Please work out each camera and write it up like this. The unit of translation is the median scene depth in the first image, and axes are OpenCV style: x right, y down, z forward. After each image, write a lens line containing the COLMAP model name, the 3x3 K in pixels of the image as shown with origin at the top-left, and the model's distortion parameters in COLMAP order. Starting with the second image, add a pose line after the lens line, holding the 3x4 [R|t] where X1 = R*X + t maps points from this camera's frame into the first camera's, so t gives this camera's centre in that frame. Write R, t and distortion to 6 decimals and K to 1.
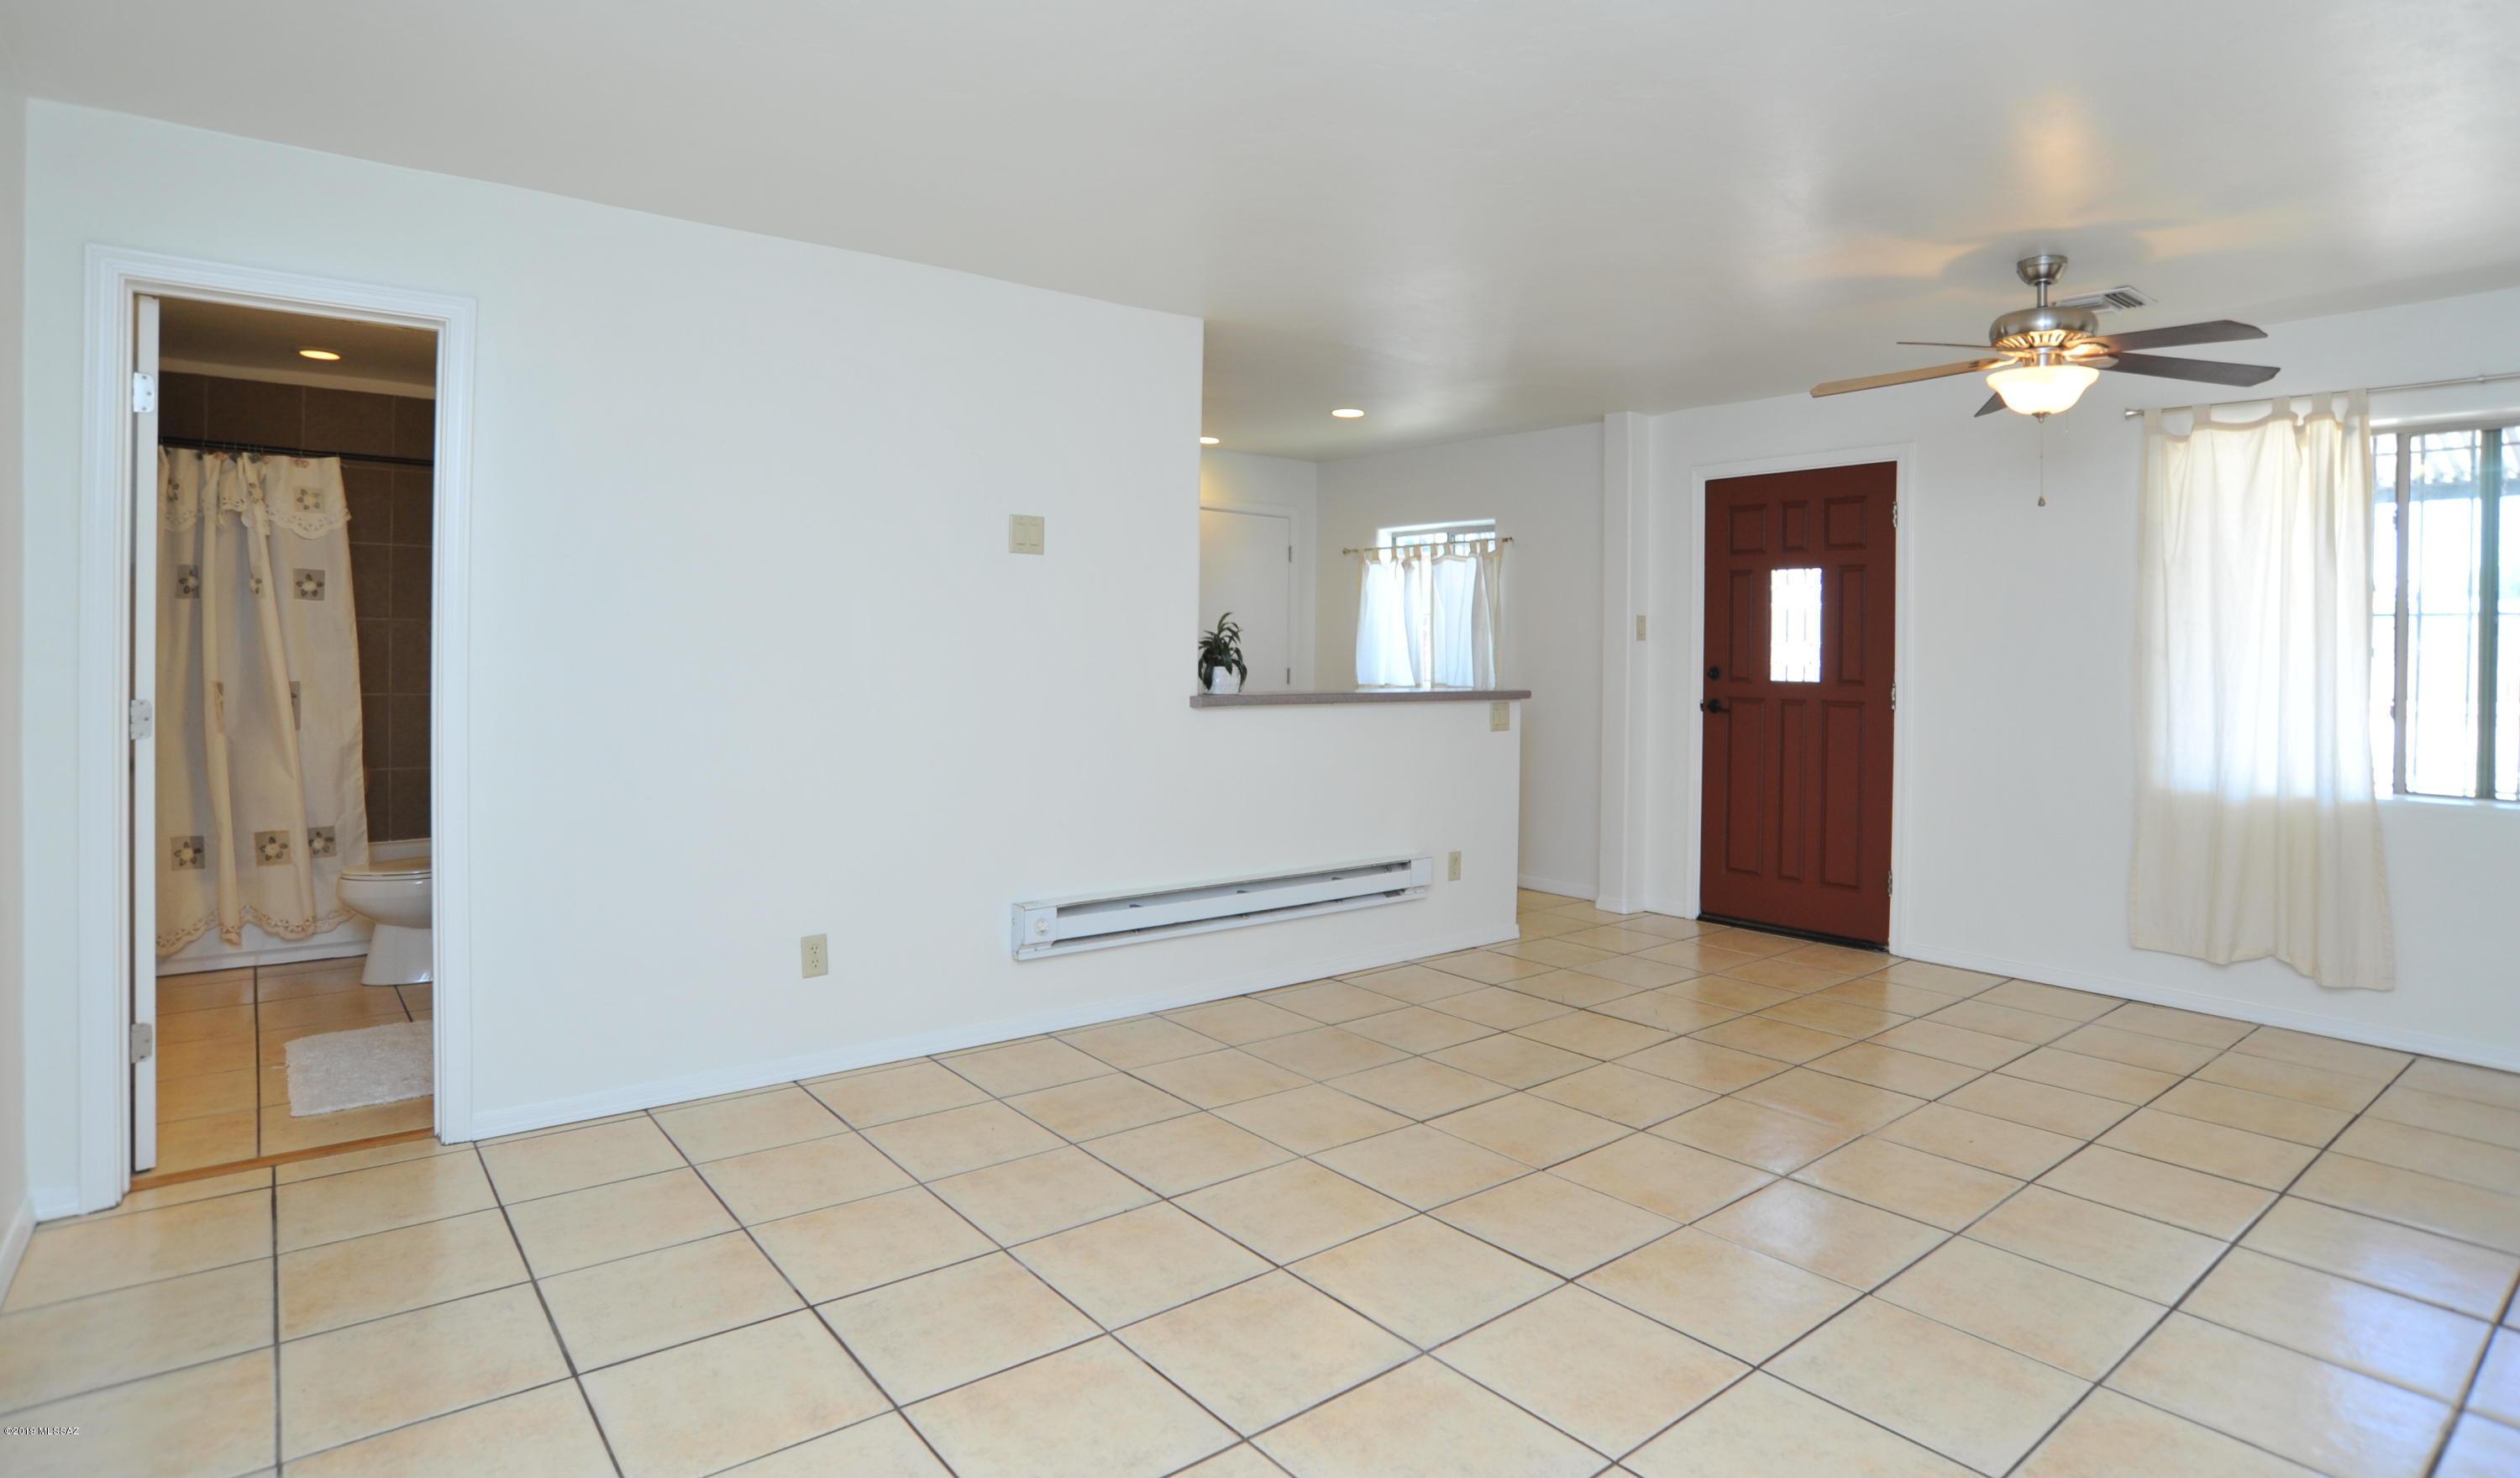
lens RADIAL K [[1305.4, 0, 1292.0], [0, 1305.4, 661.4], [0, 0, 1]] dist [-0.039103, 0.000733]
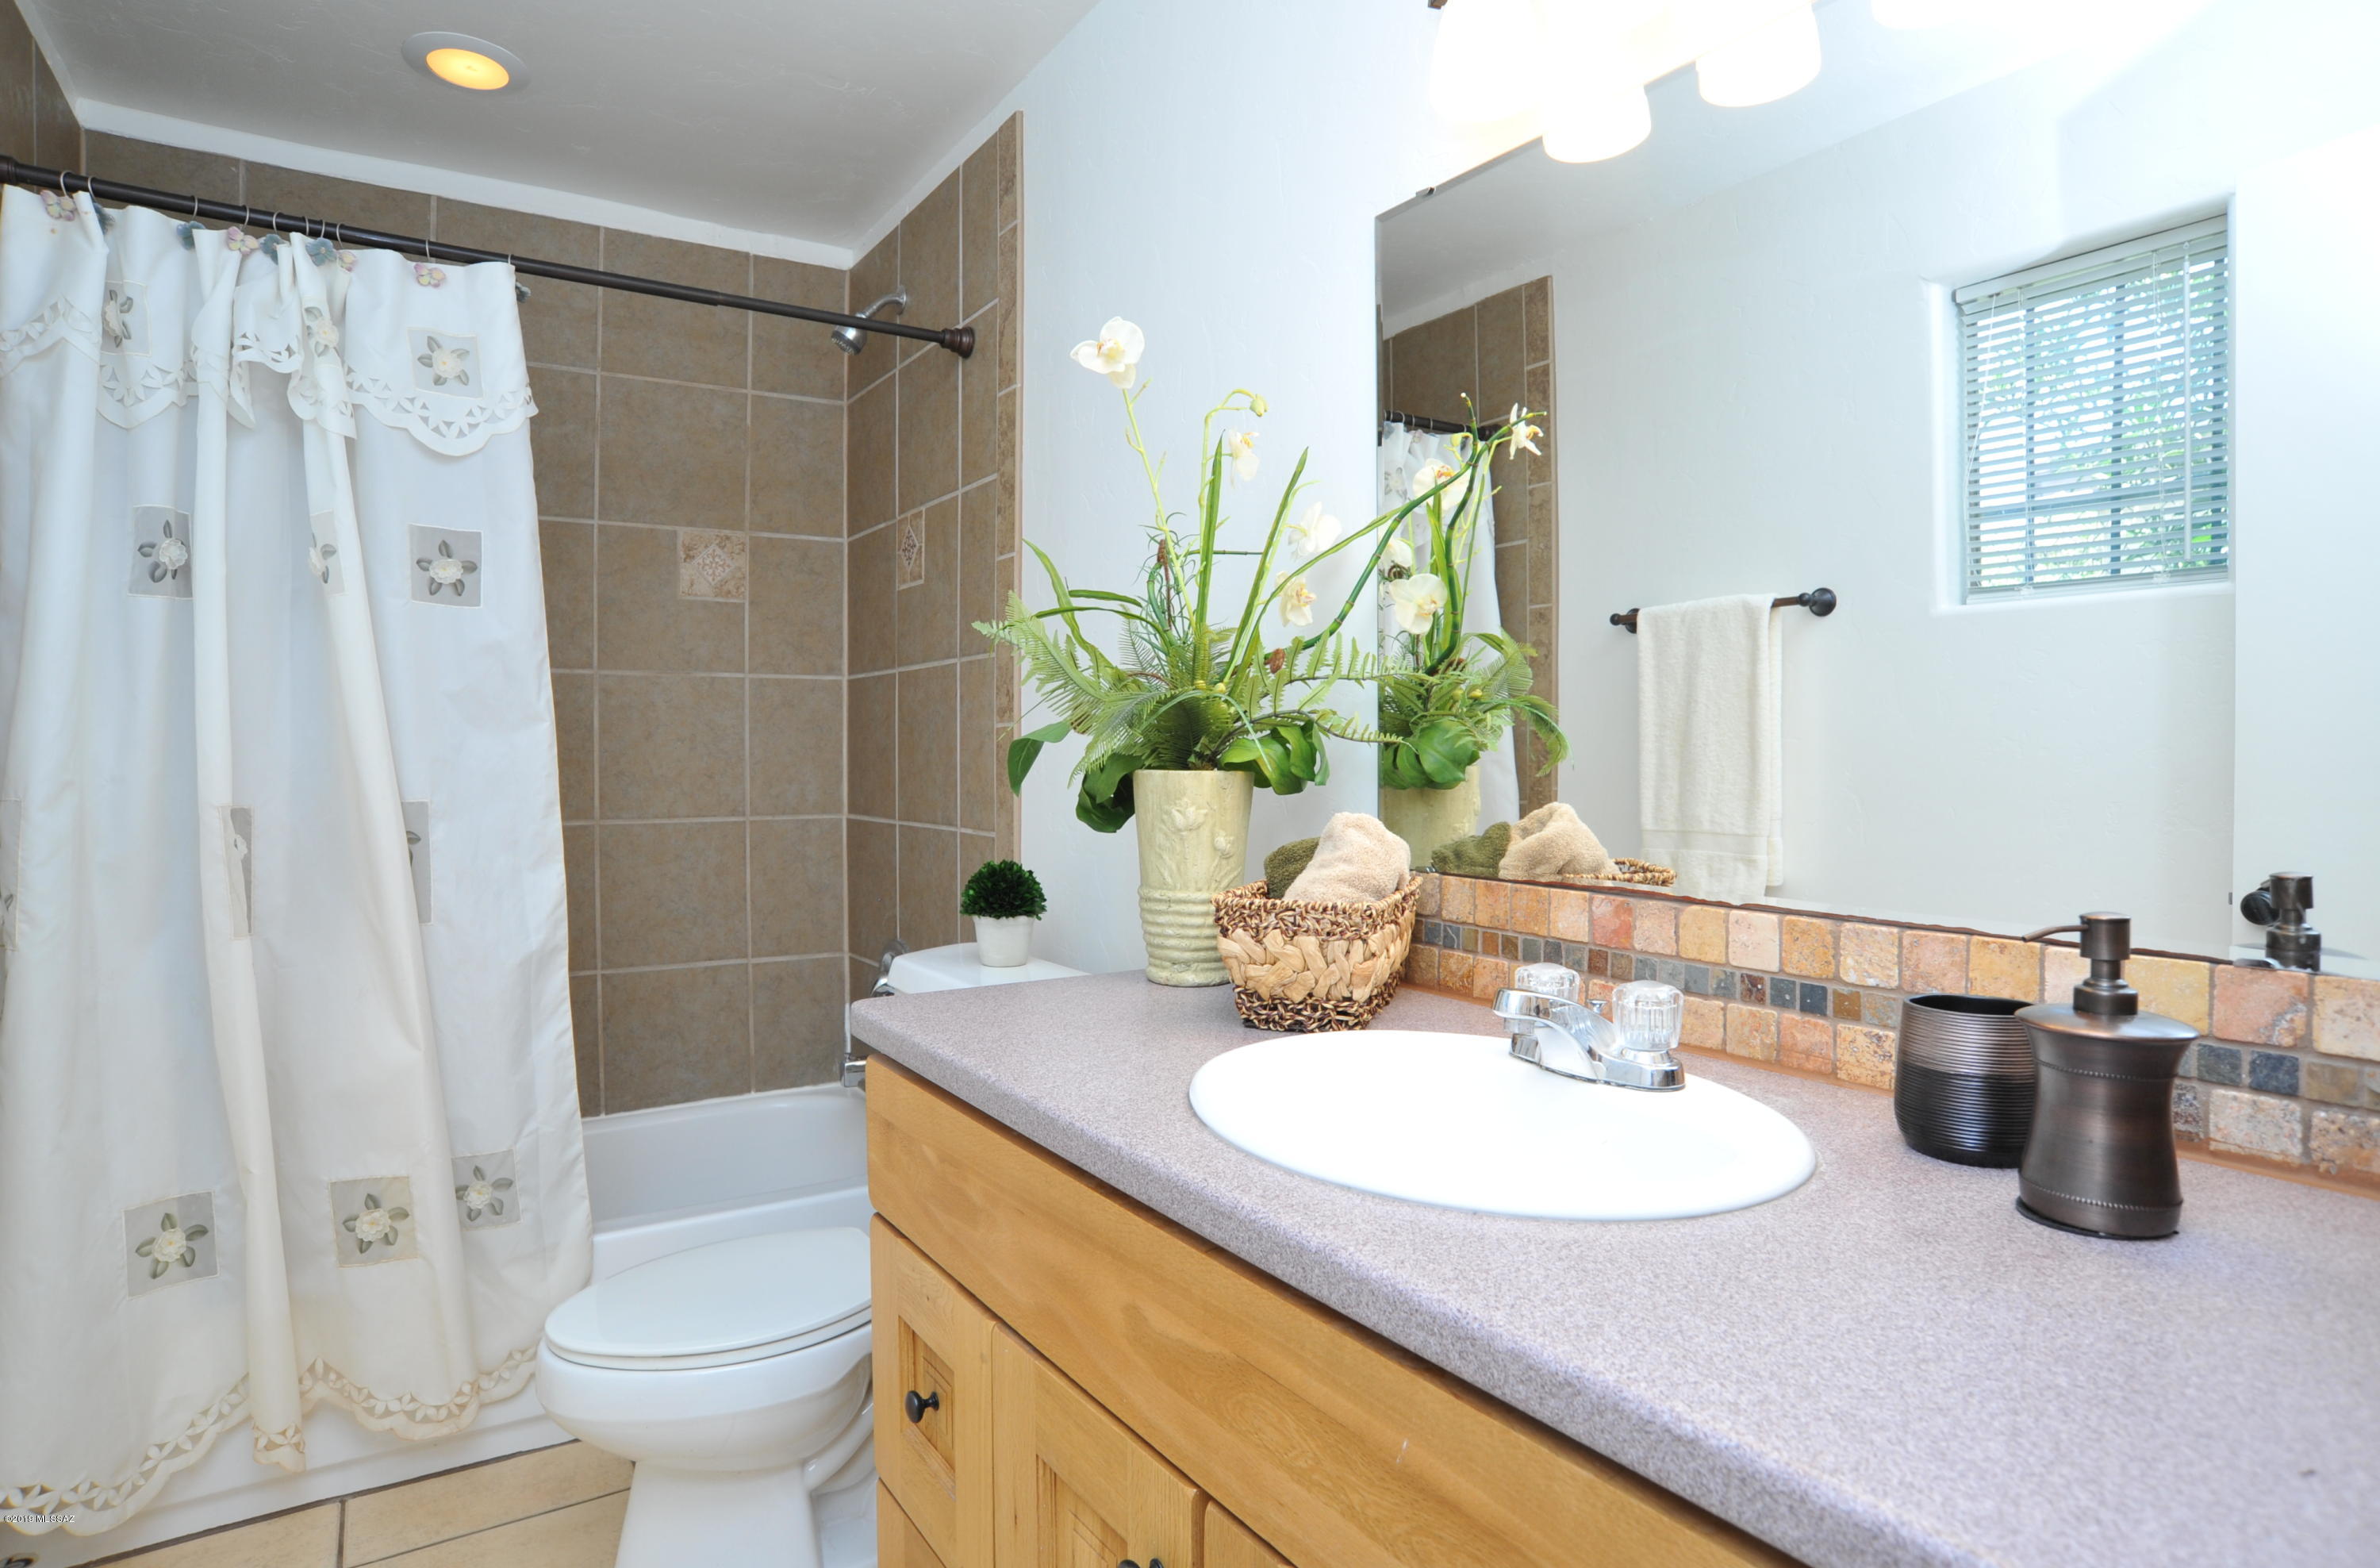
lens RADIAL K [[1287.1, 0, 1177.5], [0, 1287.1, 753.4], [0, 0, 1]] dist [-0.104912, 0.049301]
pose [[0.991258, -0.017839, -0.130725, -0.497032], [0.017276, 0.999836, -0.005439, 0.006495], [0.130800, 0.003133, 0.991404, 0.647887]]
